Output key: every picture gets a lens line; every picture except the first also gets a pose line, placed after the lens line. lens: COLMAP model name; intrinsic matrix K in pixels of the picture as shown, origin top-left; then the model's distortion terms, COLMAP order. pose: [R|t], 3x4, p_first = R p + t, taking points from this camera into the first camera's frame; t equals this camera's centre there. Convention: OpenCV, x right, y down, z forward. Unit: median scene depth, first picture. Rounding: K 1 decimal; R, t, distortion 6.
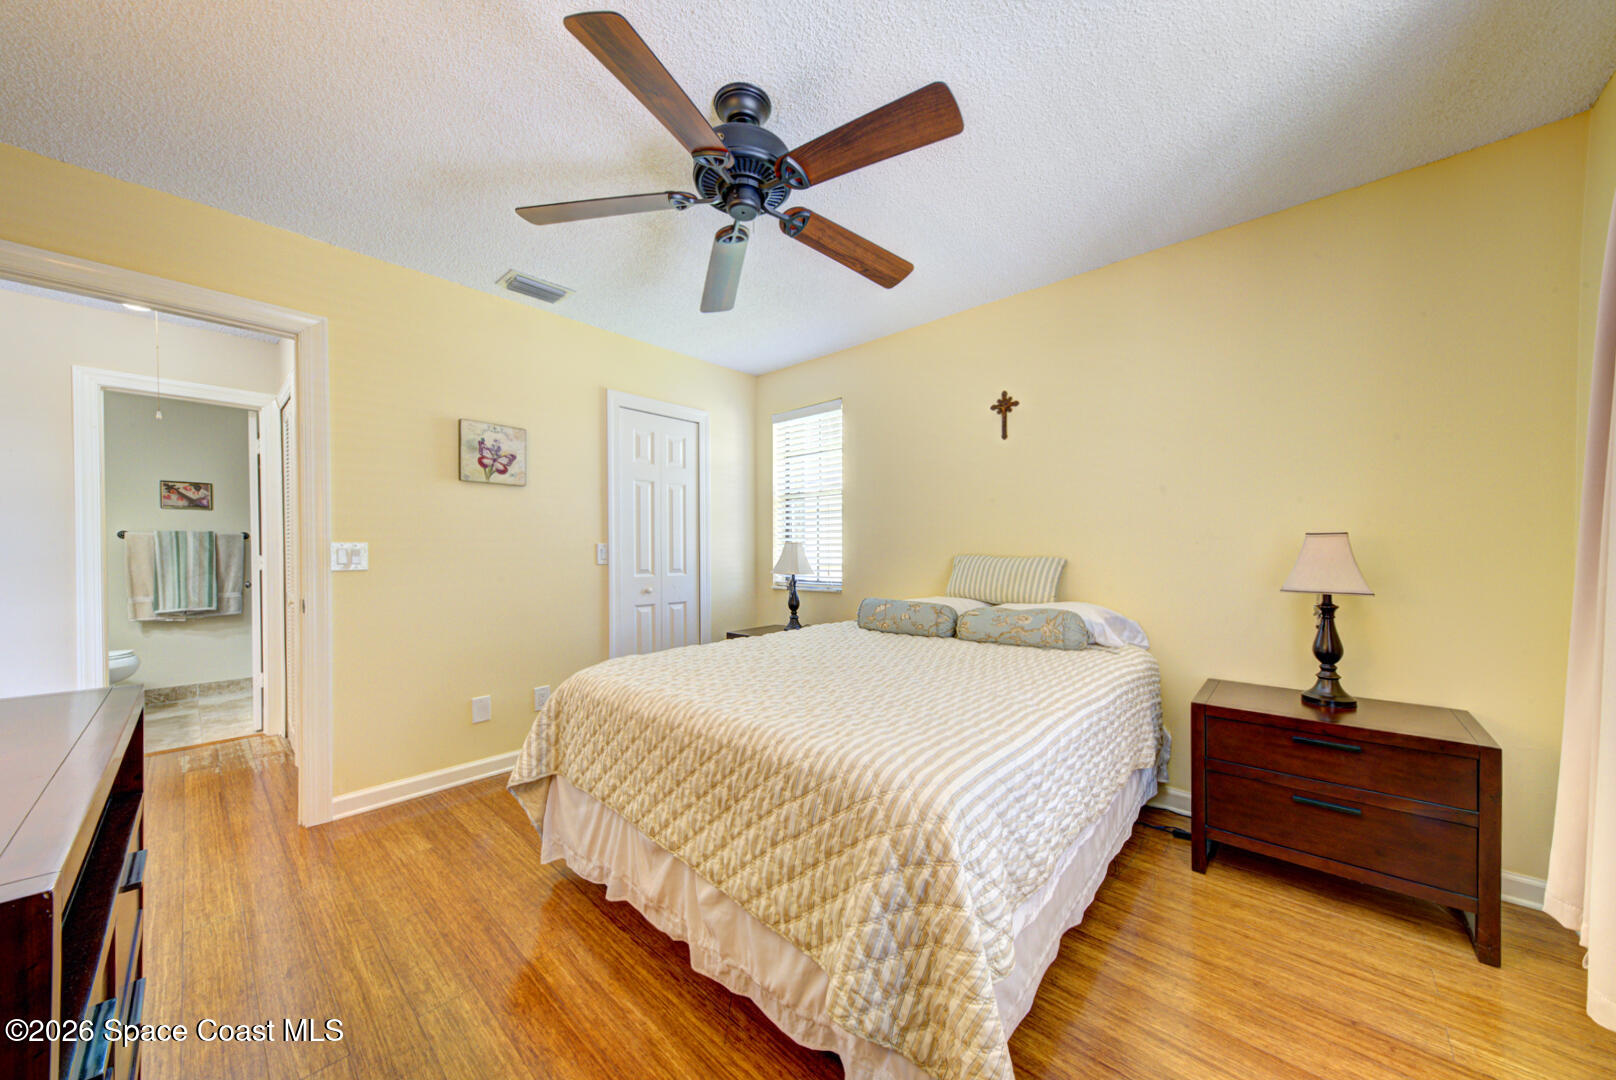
lens RADIAL K [[557.0, 0, 805.0], [0, 557.0, 557.0], [0, 0, 1]] dist [0.025186, -0.005157]
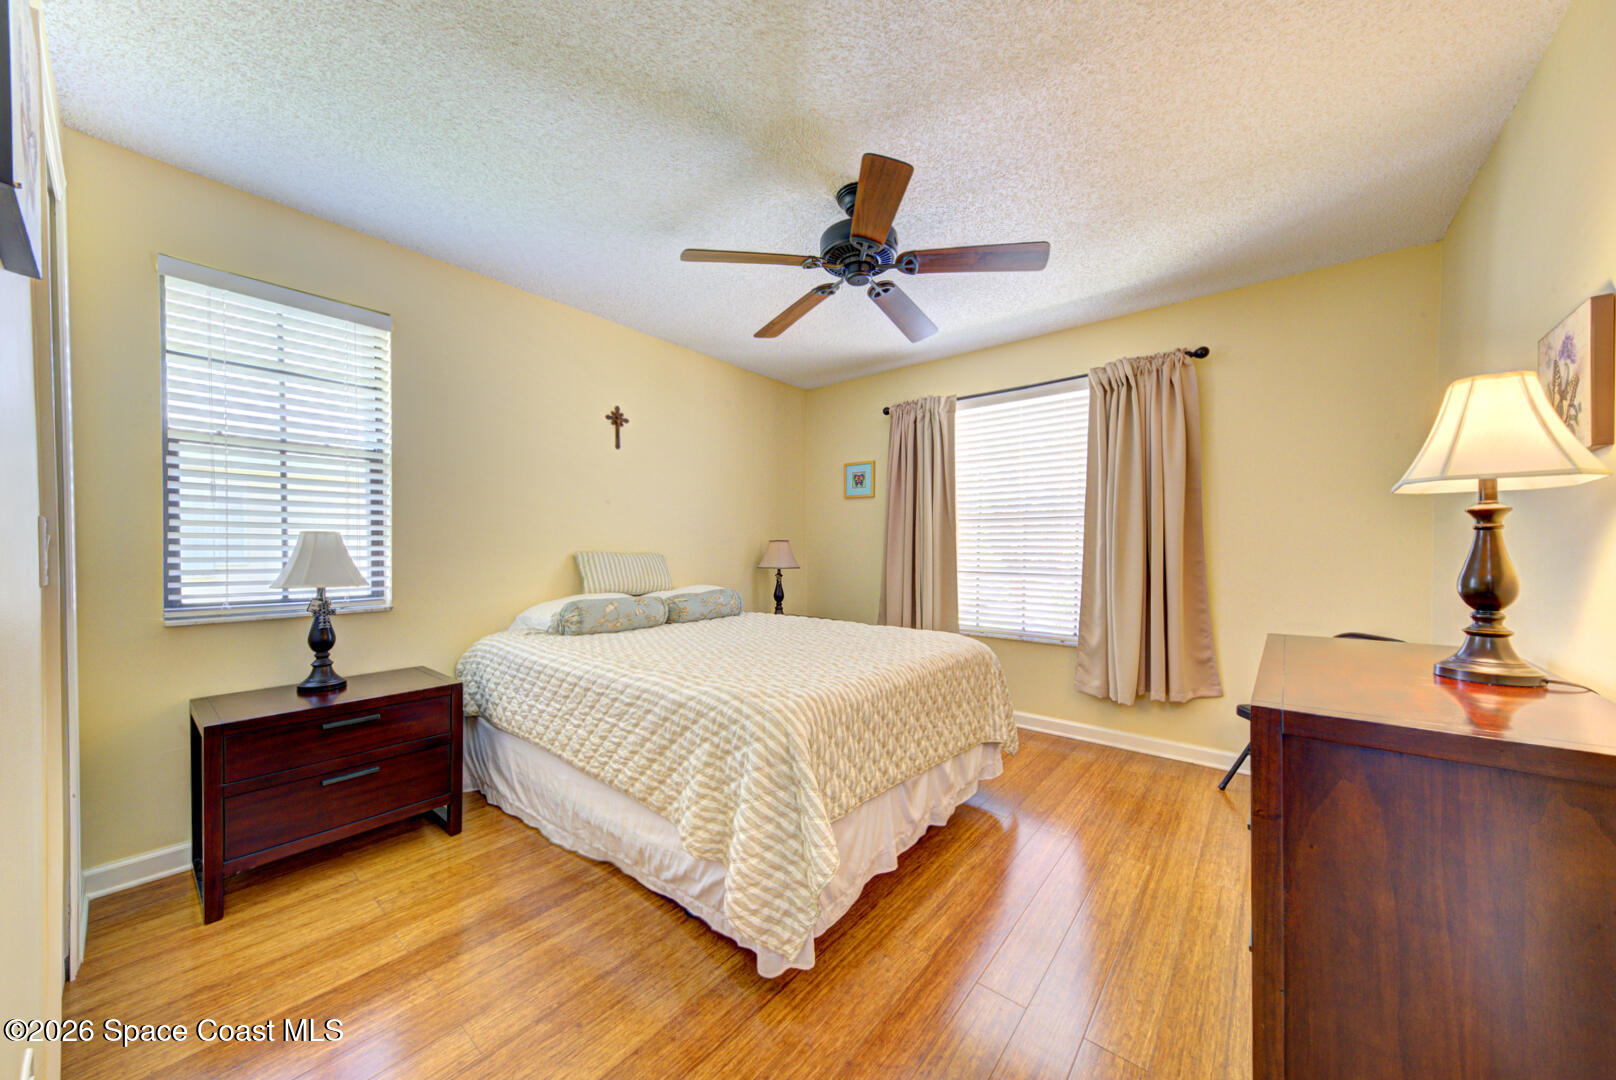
lens RADIAL K [[557.0, 0, 805.0], [0, 557.0, 557.0], [0, 0, 1]] dist [0.025186, -0.005157]
pose [[-0.055320, -0.017648, 0.998313, -1.112837], [0.005223, 0.999825, 0.017964, -0.016234], [-0.998455, 0.006208, -0.055218, 0.966644]]
